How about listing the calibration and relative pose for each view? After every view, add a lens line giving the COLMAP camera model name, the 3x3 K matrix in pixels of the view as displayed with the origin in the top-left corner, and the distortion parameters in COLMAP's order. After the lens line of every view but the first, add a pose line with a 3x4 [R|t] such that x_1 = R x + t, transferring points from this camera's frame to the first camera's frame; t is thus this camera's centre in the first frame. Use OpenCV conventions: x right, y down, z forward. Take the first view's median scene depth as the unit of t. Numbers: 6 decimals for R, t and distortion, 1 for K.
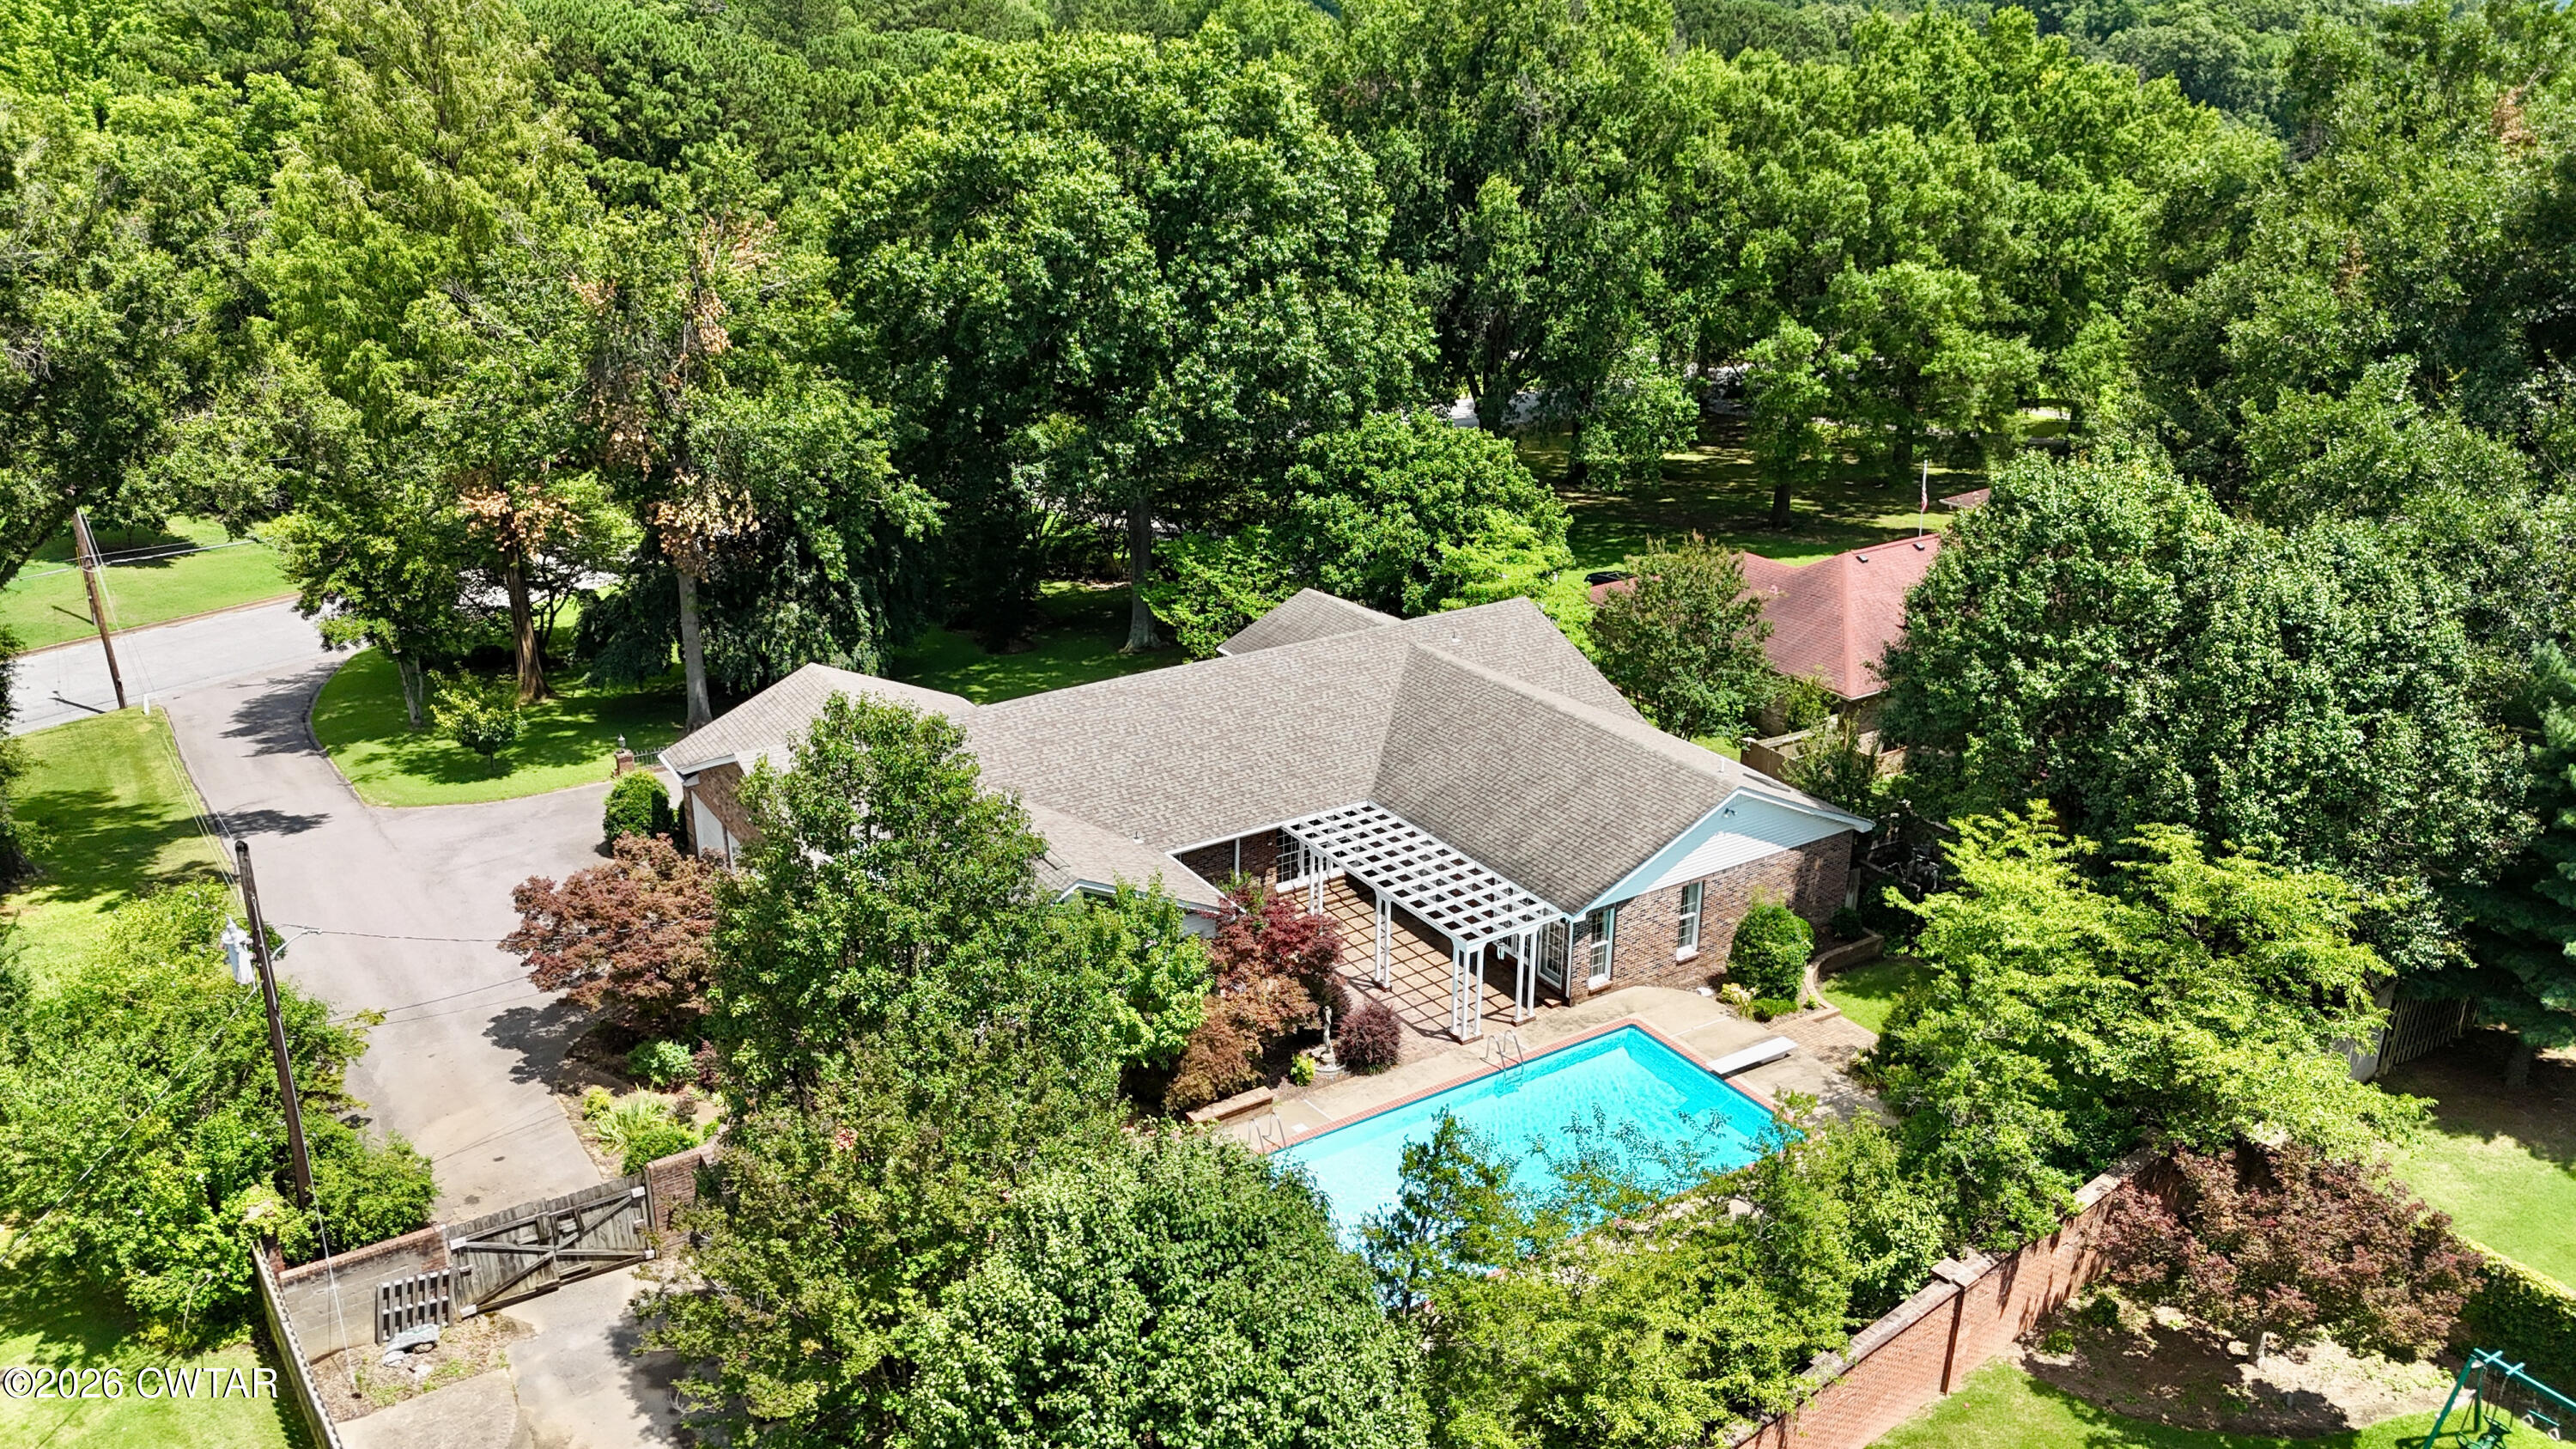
lens RADIAL K [[1904.5, 0, 1292.6], [0, 1904.5, 735.2], [0, 0, 1]] dist [0.008960, -0.010639]
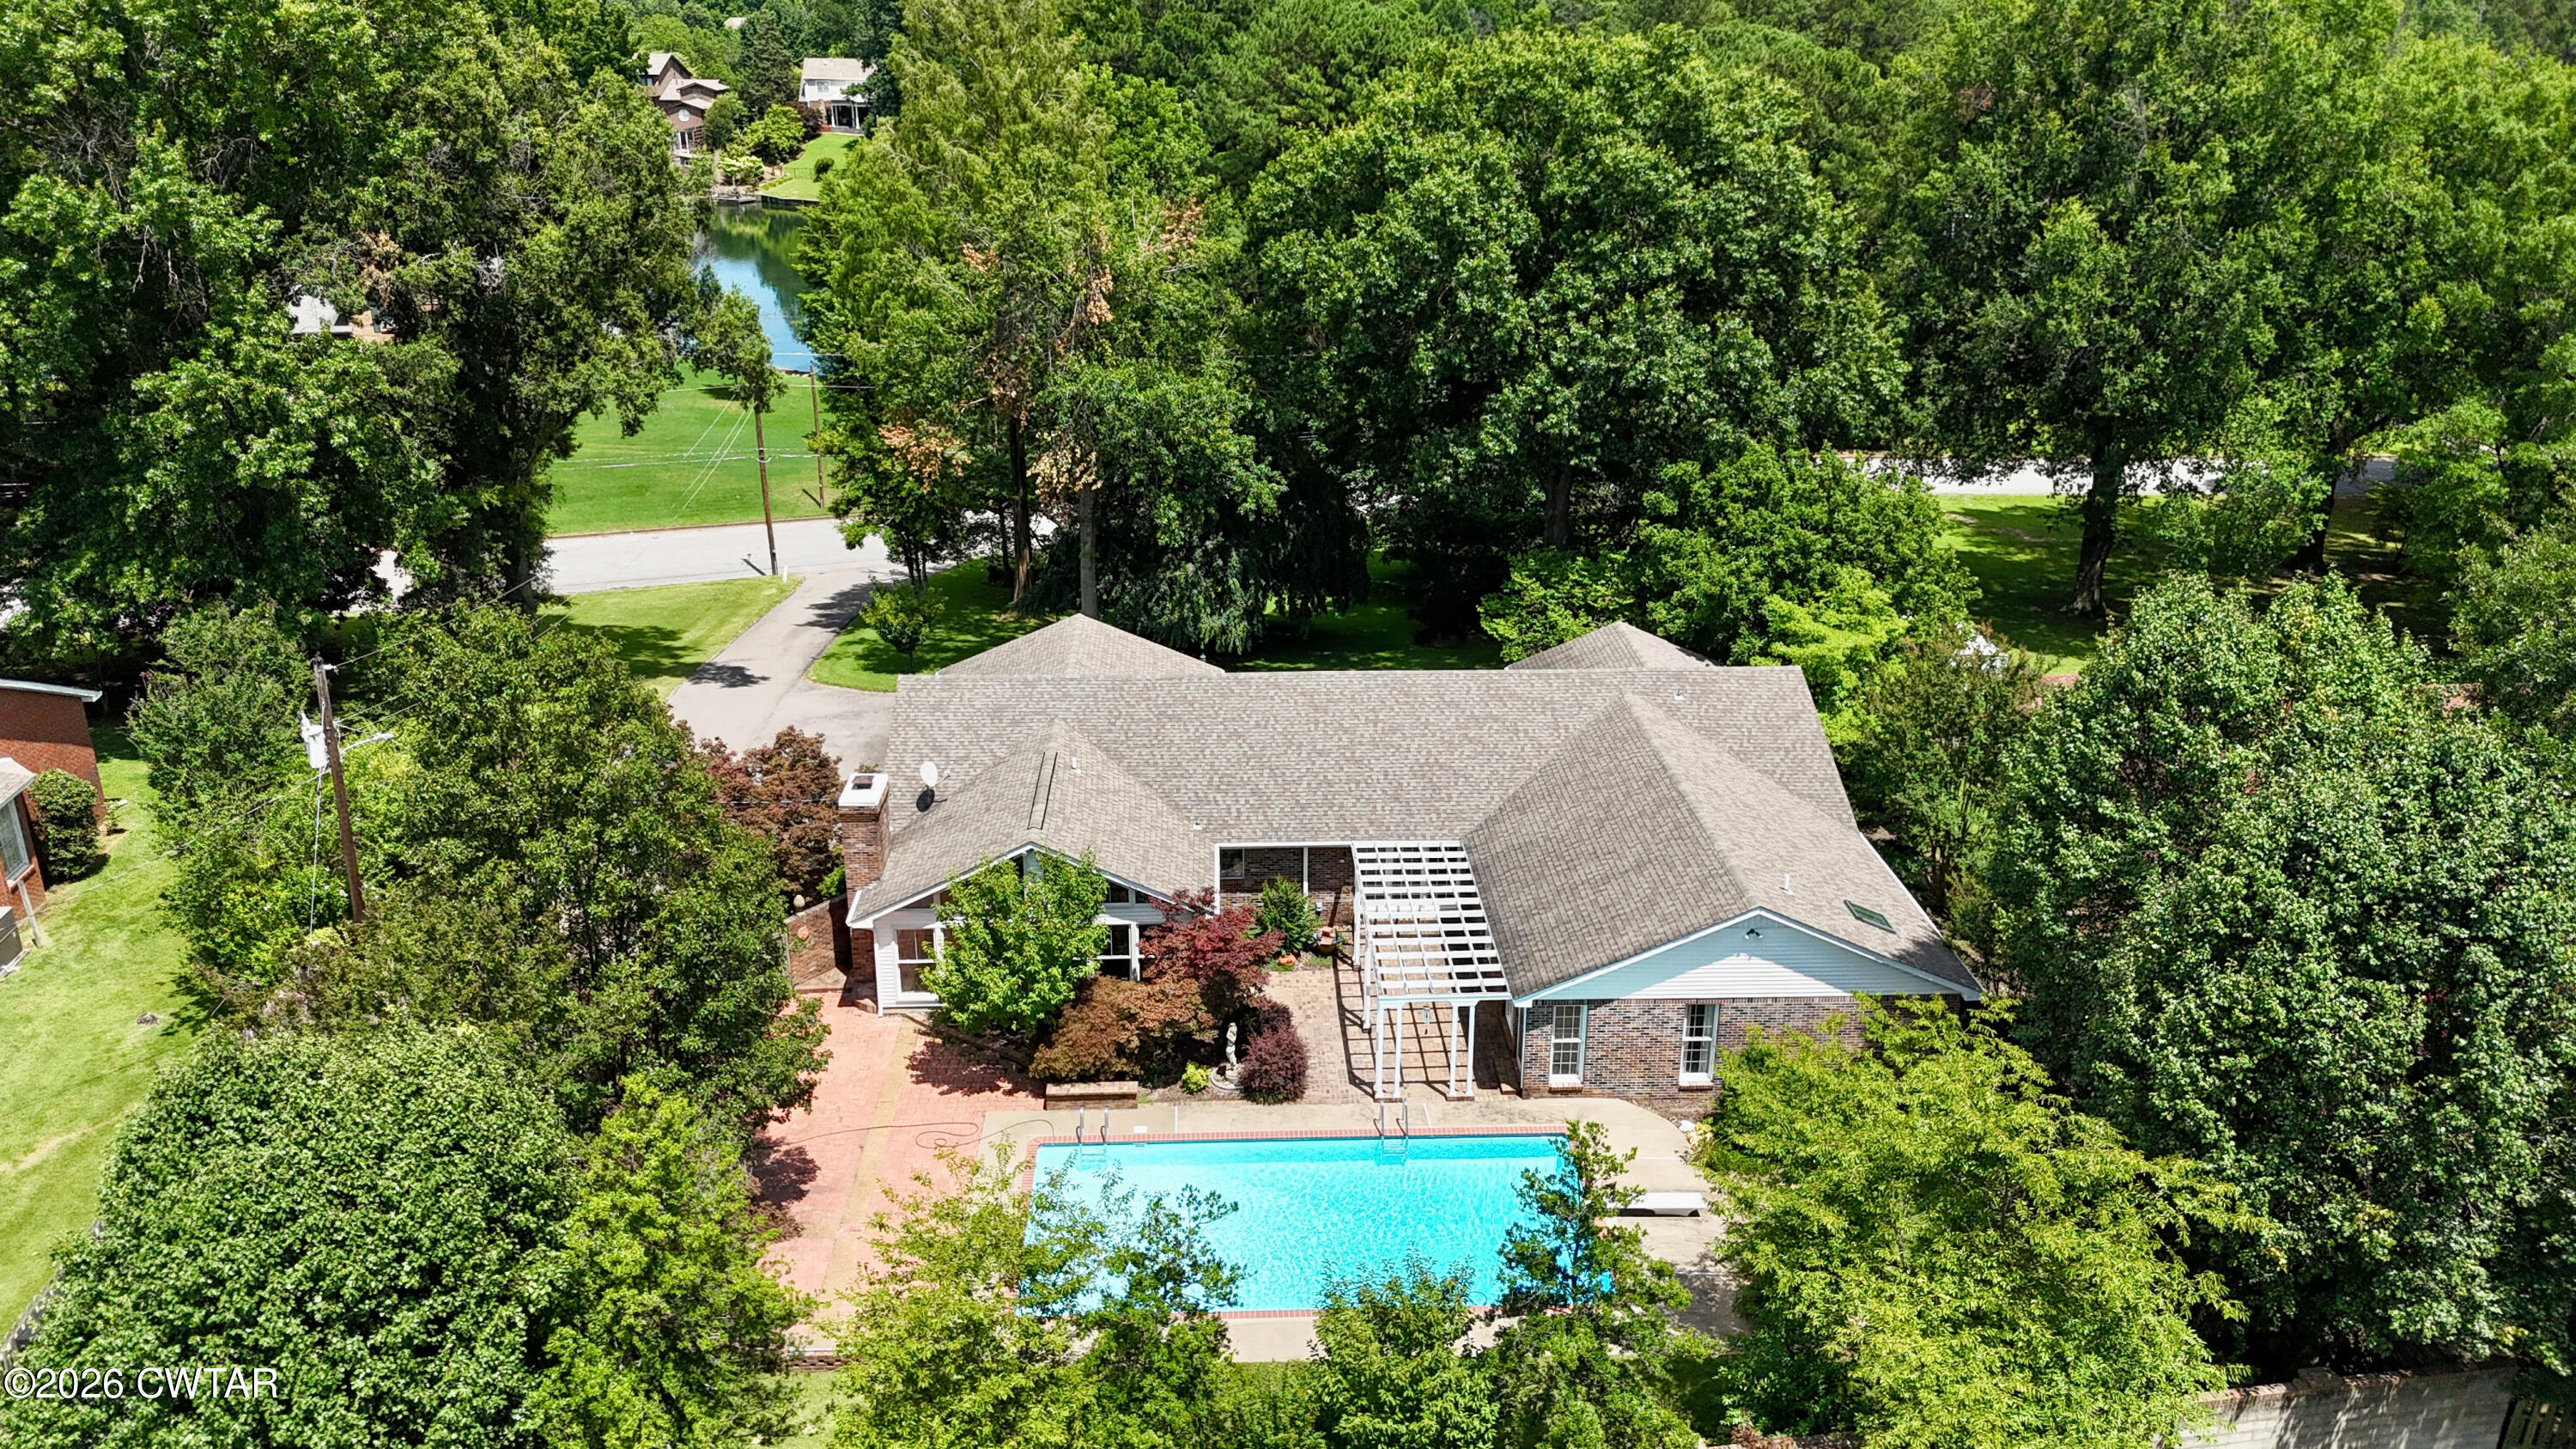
lens RADIAL K [[1904.5, 0, 1291.2], [0, 1904.5, 715.7], [0, 0, 1]] dist [0.008960, -0.010639]
pose [[0.859650, 0.178596, -0.478650, 0.334600], [-0.181591, 0.982541, 0.040476, -0.040650], [0.477522, 0.052123, 0.877072, 0.097388]]
